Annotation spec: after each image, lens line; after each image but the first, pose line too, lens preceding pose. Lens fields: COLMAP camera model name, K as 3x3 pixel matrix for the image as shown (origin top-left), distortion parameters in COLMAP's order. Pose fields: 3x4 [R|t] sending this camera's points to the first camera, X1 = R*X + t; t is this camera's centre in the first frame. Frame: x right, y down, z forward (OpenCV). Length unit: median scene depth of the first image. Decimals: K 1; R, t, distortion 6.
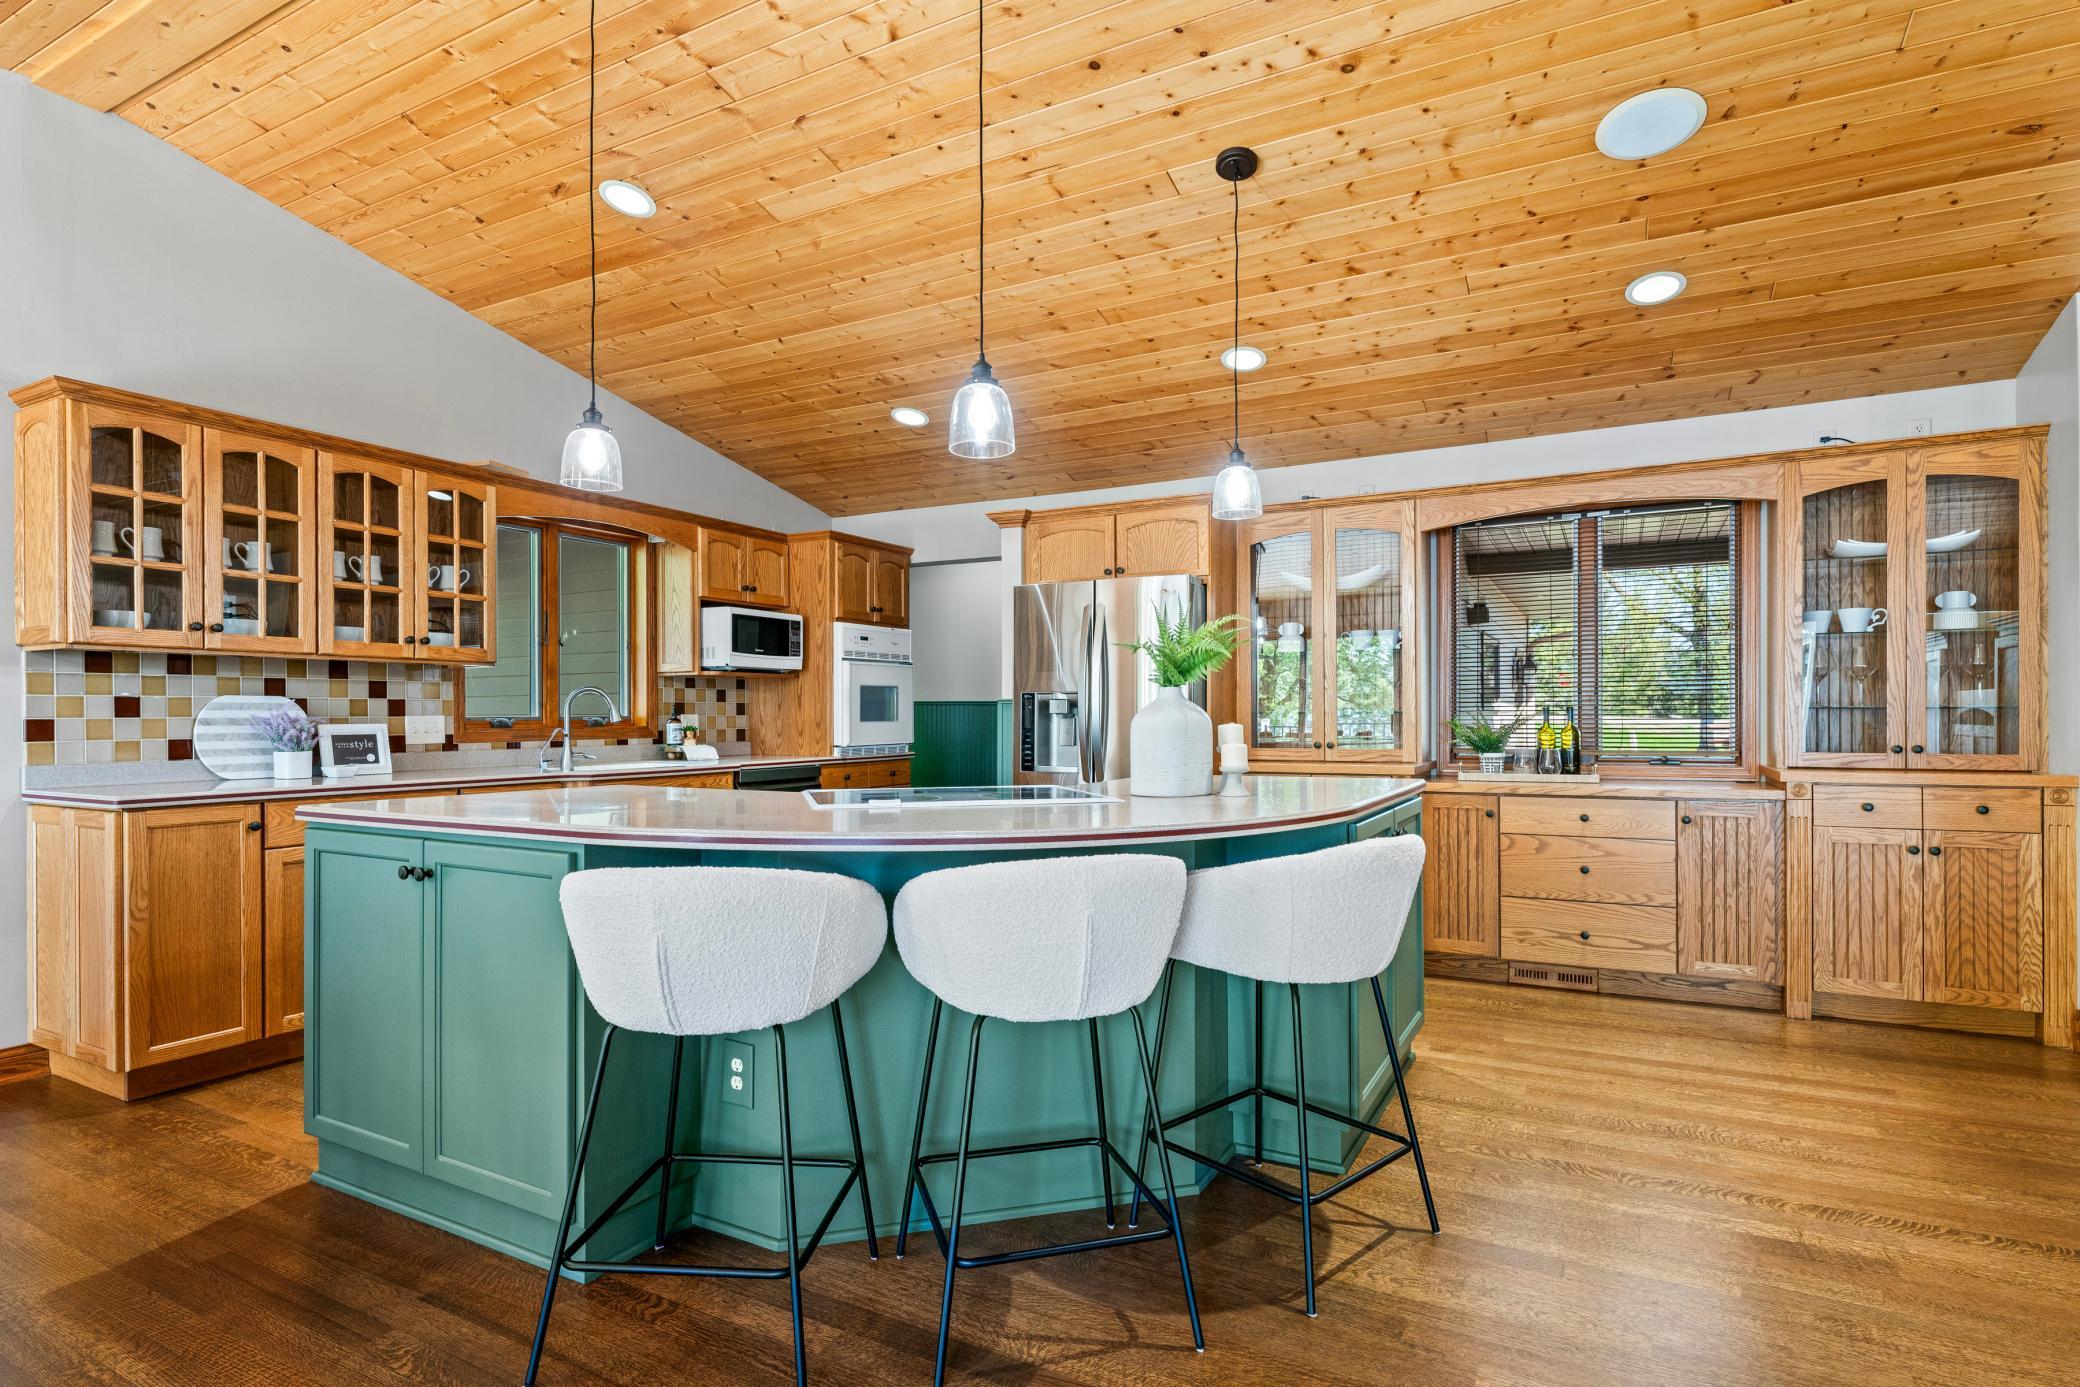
lens RADIAL K [[1050.8, 0, 1044.3], [0, 1050.8, 716.6], [0, 0, 1]] dist [-0.001794, 0.000966]
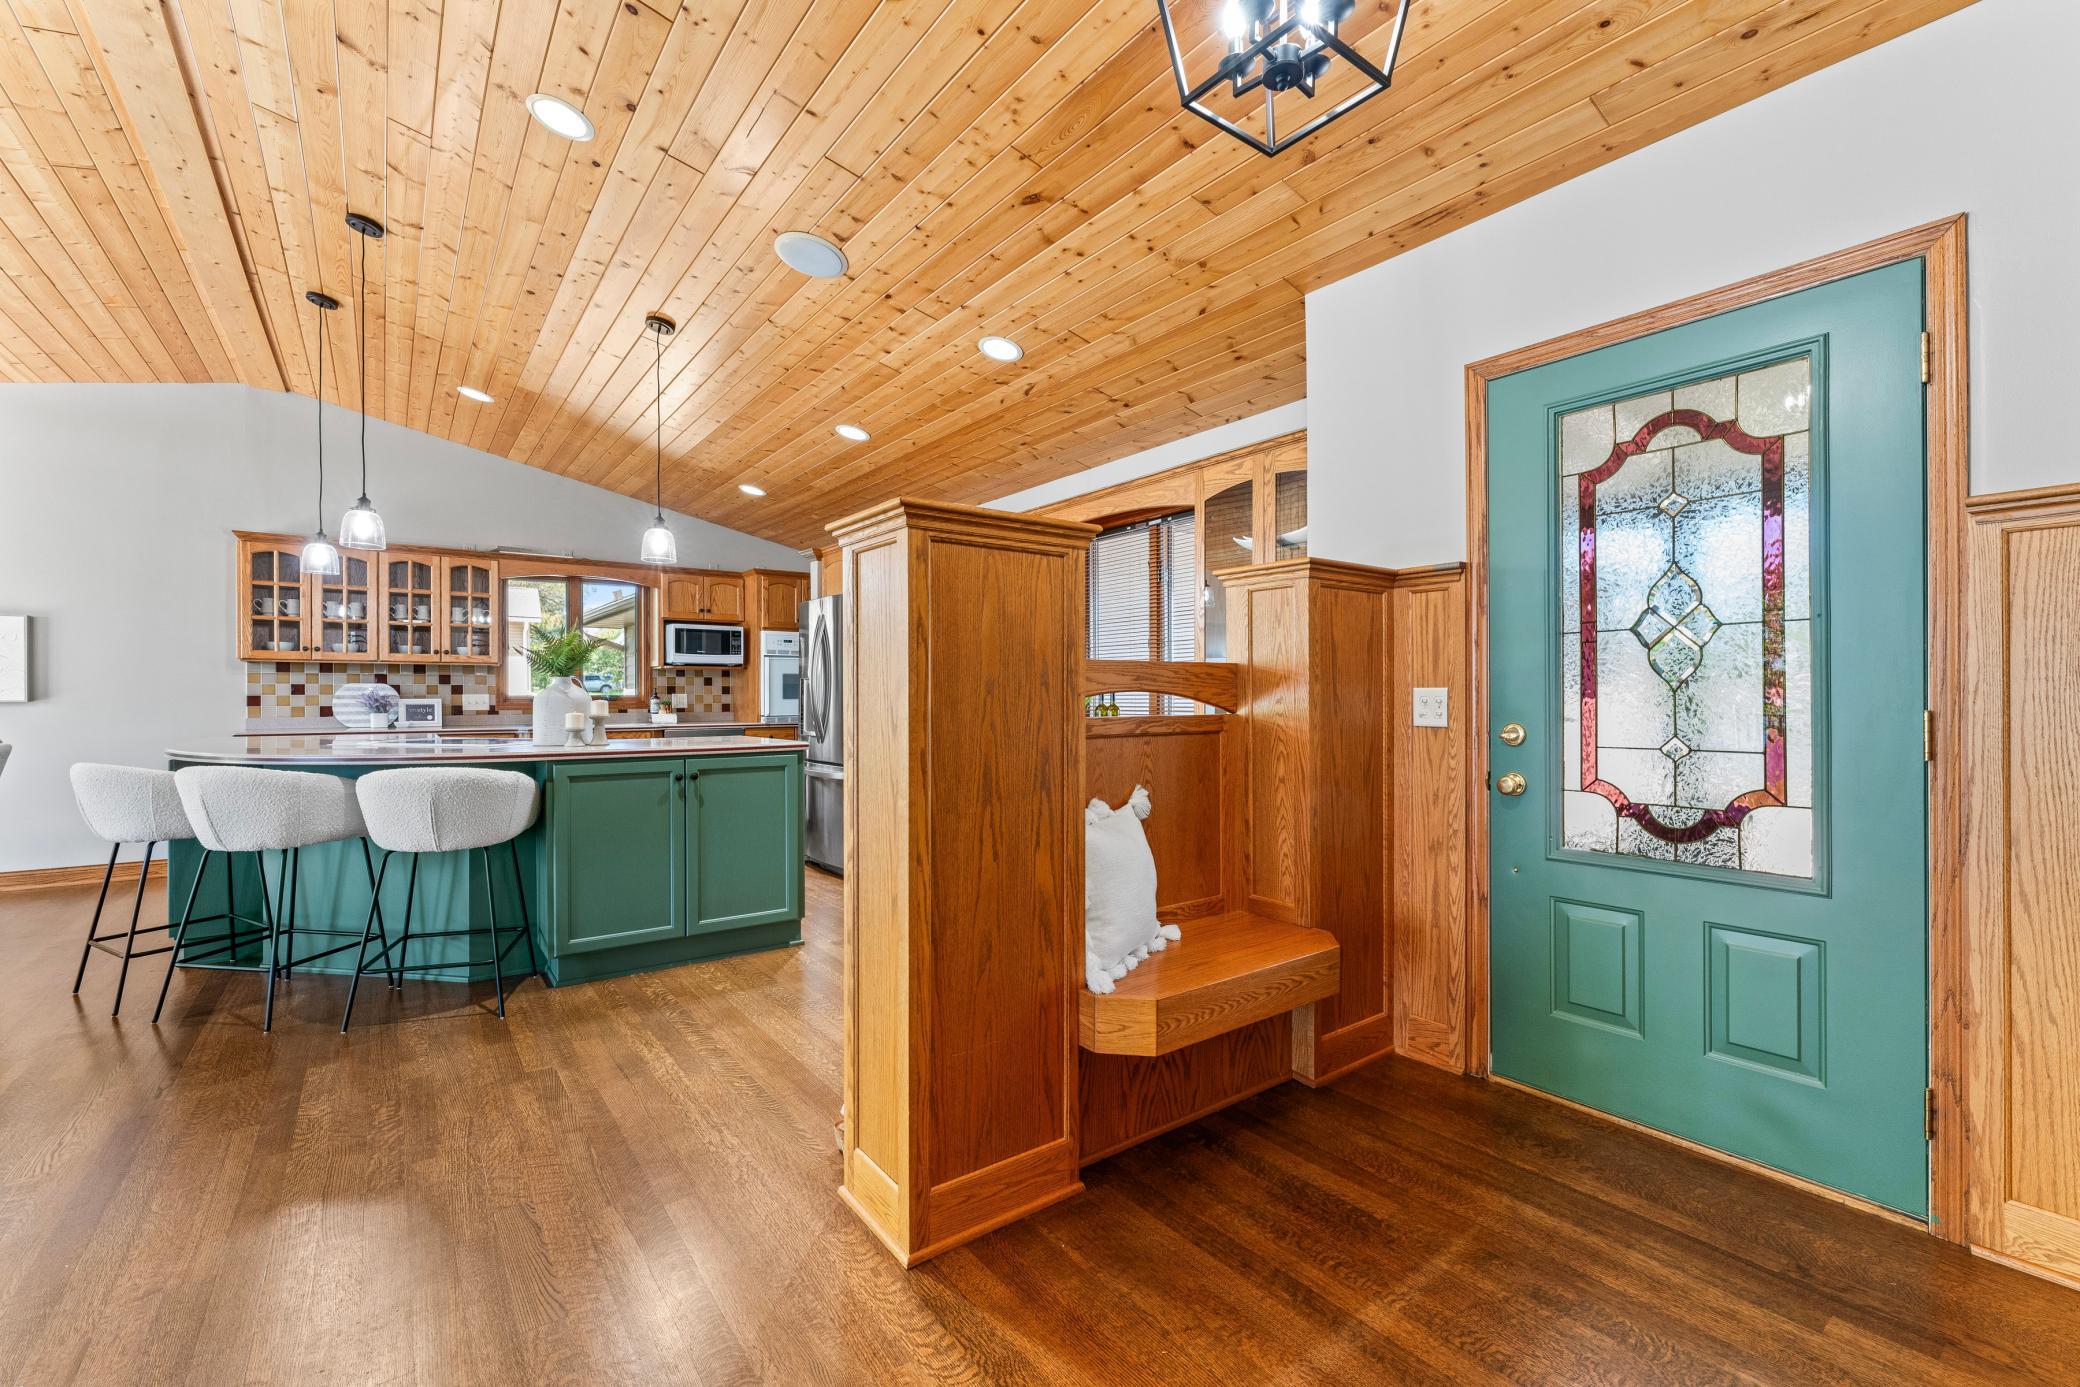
lens RADIAL K [[883.3, 0, 1035.5], [0, 883.3, 696.7], [0, 0, 1]] dist [-0.000713, 0.000200]
pose [[0.905278, 0.003239, -0.424807, 0.921881], [-0.002824, 0.999995, 0.001605, -0.001719], [0.424810, -0.000253, 0.905282, 0.069089]]
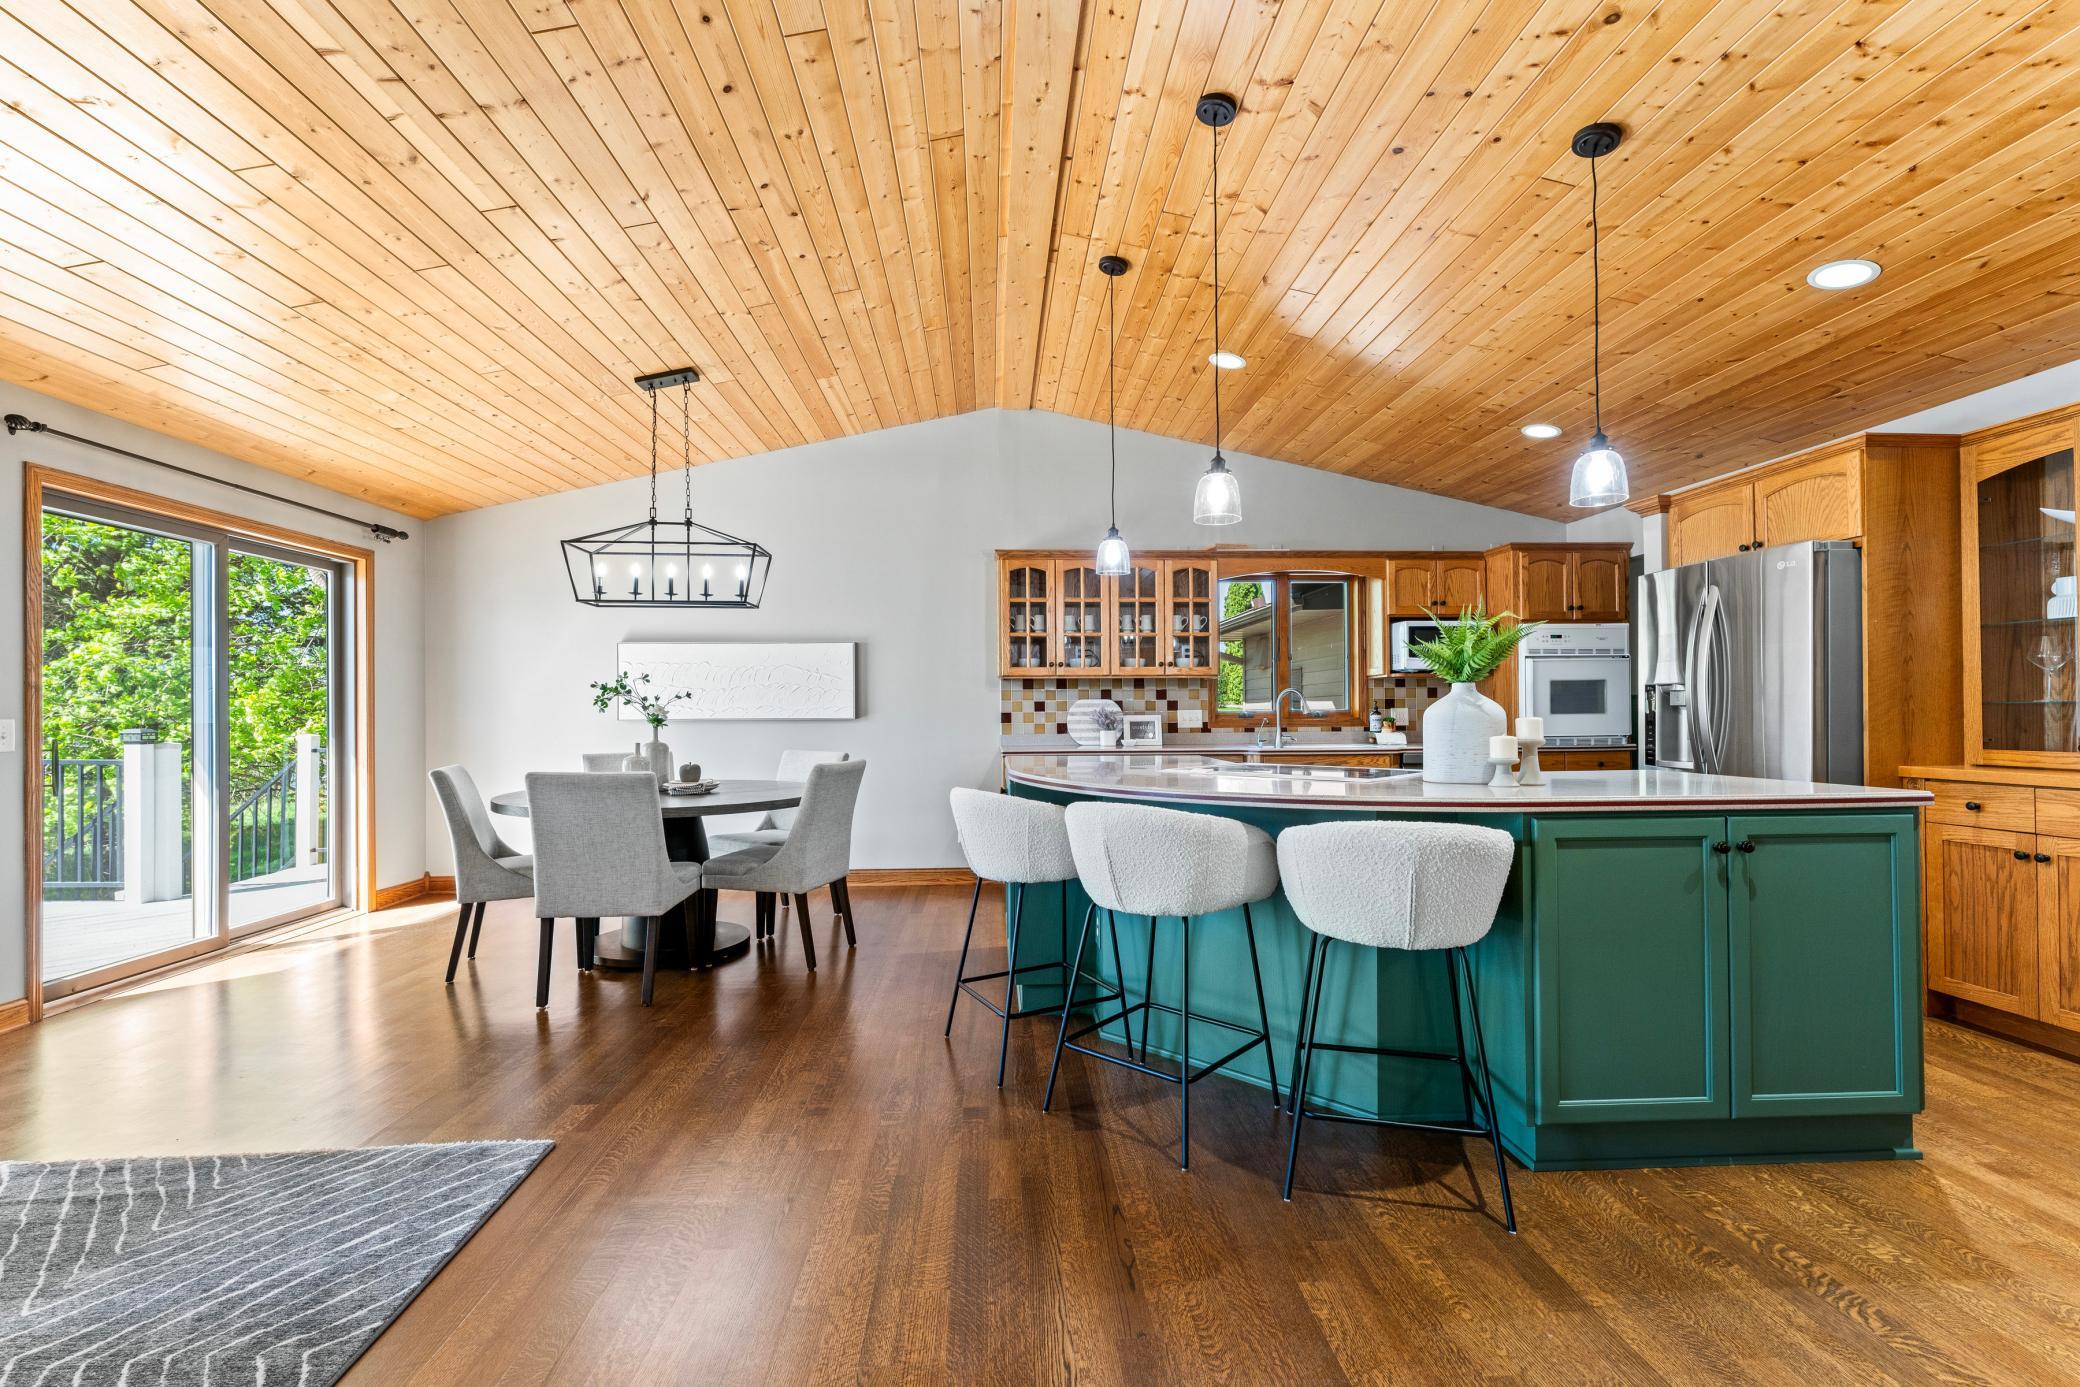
lens RADIAL K [[898.4, 0, 1036.8], [0, 898.4, 705.7], [0, 0, 1]] dist [-0.002330, -0.000219]
pose [[0.521269, -0.006801, -0.853365, 0.474214], [0.003891, 0.999977, -0.005592, -0.000854], [0.853384, -0.000405, 0.521283, 0.097244]]
